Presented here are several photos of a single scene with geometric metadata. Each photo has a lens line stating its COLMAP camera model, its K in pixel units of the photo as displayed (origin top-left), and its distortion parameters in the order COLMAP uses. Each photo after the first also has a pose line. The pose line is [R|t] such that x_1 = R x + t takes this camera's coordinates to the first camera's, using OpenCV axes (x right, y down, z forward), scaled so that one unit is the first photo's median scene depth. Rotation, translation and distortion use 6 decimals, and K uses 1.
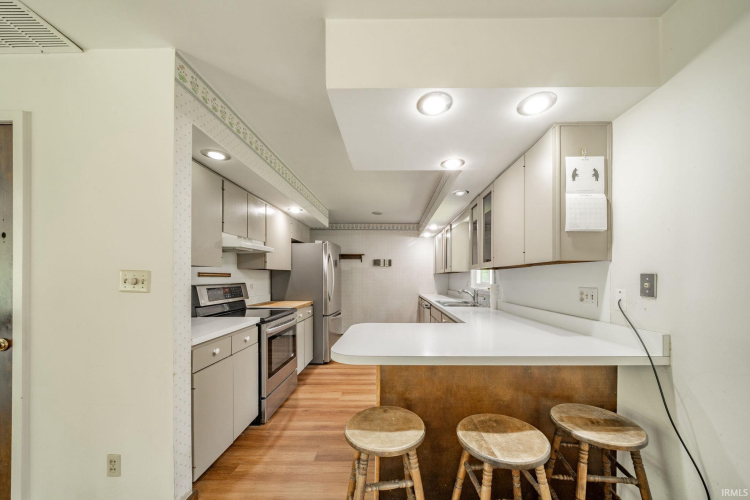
lens RADIAL K [[272.4, 0, 390.4], [0, 272.4, 277.1], [0, 0, 1]] dist [0.000237, -0.000064]
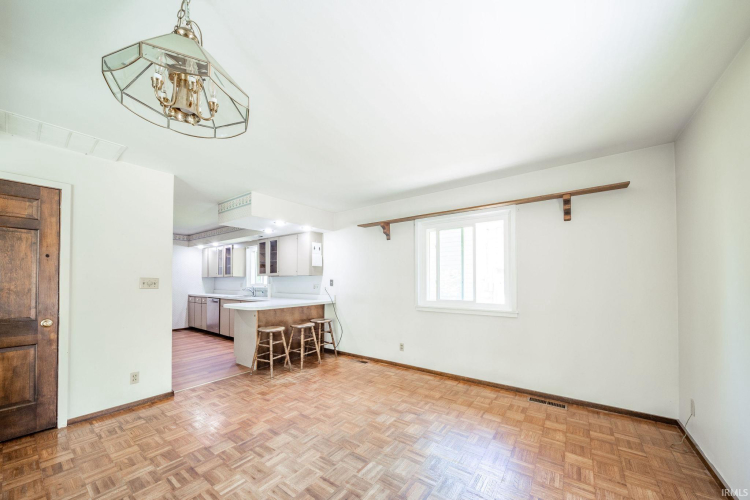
lens RADIAL K [[277.1, 0, 374.2], [0, 277.1, 276.5], [0, 0, 1]] dist [-0.000124, -0.000072]
pose [[0.587240, 0.009503, 0.809357, -0.698573], [-0.001745, 0.999944, -0.010474, -0.006637], [-0.809411, 0.004739, 0.587223, -0.666990]]
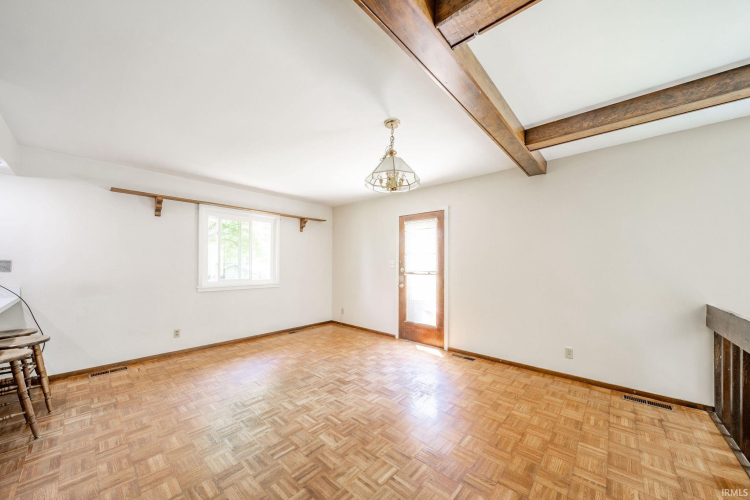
lens RADIAL K [[268.4, 0, 367.8], [0, 268.4, 265.2], [0, 0, 1]] dist [-0.000471, -0.000126]
pose [[-0.742601, -0.001381, 0.669733, -0.981110], [-0.001658, 0.999999, 0.000223, 0.003975], [-0.669732, -0.000945, -0.742602, 0.259784]]
